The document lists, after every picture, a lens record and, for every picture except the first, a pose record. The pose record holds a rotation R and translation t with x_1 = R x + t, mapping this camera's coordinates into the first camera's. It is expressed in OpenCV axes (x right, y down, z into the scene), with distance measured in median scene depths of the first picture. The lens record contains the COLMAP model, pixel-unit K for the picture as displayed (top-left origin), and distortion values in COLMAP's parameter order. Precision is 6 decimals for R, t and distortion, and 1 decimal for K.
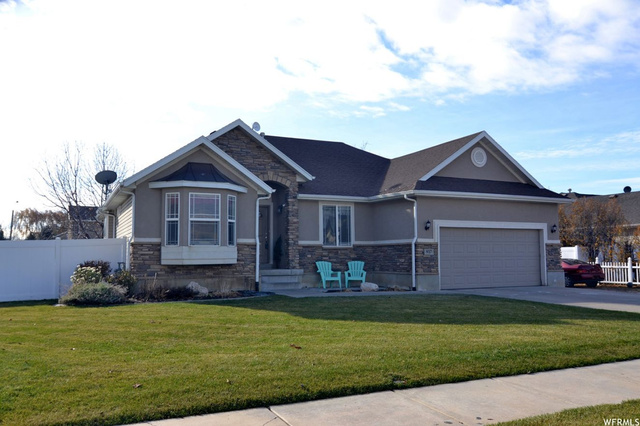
lens RADIAL K [[506.0, 0, 330.8], [0, 506.0, 213.0], [0, 0, 1]] dist [0.002349, 0.001778]
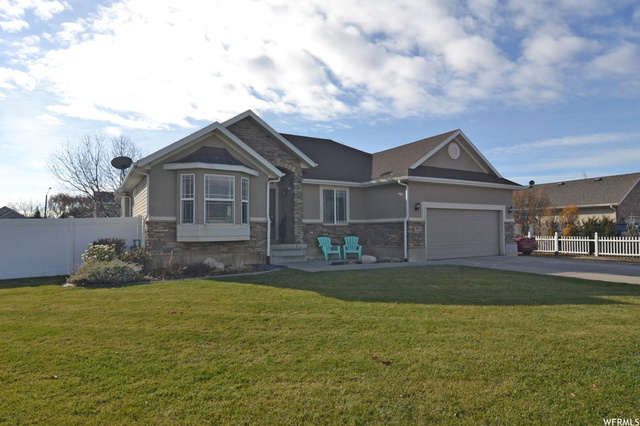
lens RADIAL K [[363.8, 0, 362.5], [0, 363.8, 214.7], [0, 0, 1]] dist [-0.004553, -0.001198]
pose [[0.987350, 0.002776, 0.158532, -0.068132], [-0.009409, 0.999111, 0.041100, 0.009727], [-0.158277, -0.042072, 0.986498, 0.179315]]
